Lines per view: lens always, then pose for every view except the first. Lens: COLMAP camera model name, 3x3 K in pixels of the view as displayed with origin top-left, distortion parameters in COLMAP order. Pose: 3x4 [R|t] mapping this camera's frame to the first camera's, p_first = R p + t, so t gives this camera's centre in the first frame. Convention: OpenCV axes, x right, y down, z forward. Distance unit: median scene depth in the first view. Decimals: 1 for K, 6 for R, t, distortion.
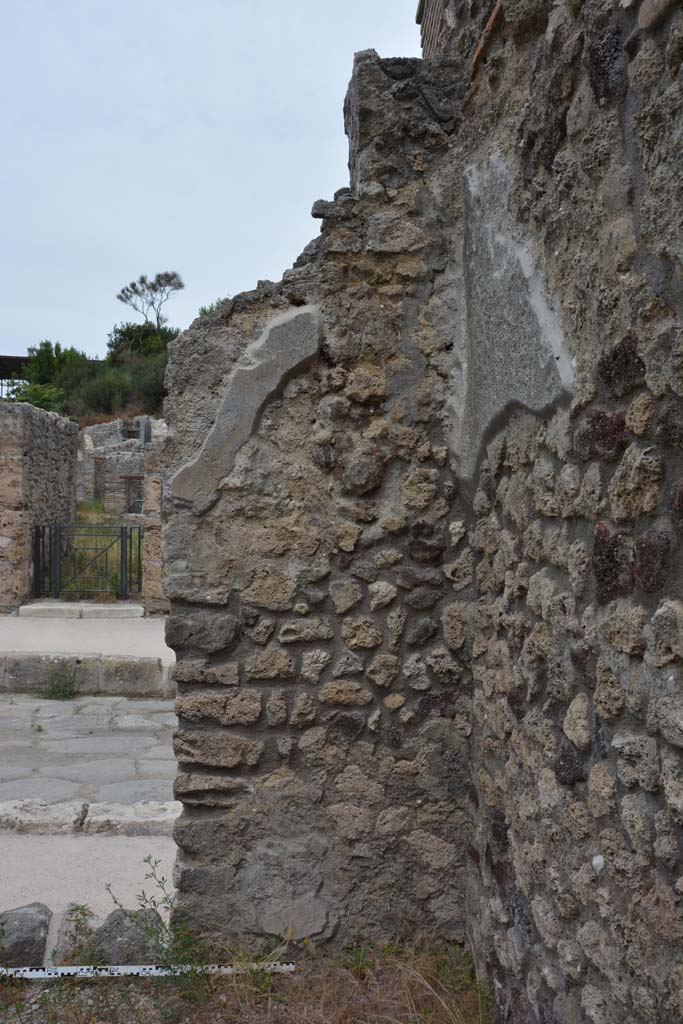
lens RADIAL K [[801.0, 0, 339.6], [0, 801.0, 514.6], [0, 0, 1]] dist [-0.165665, 0.123537]
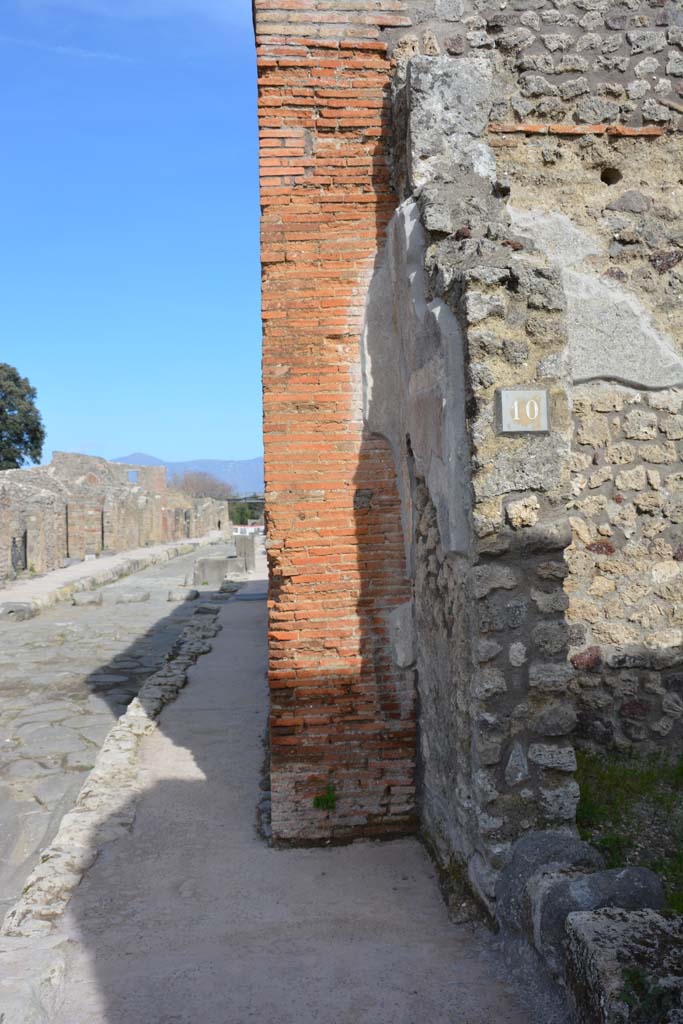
lens RADIAL K [[954.7, 0, 343.0], [0, 954.7, 521.2], [0, 0, 1]] dist [-0.030590, 0.000000]
pose [[-0.056615, -0.021412, 0.998166, -1.501646], [0.037157, 0.999032, 0.023538, 0.088615], [-0.997704, 0.038422, -0.055765, 1.362334]]
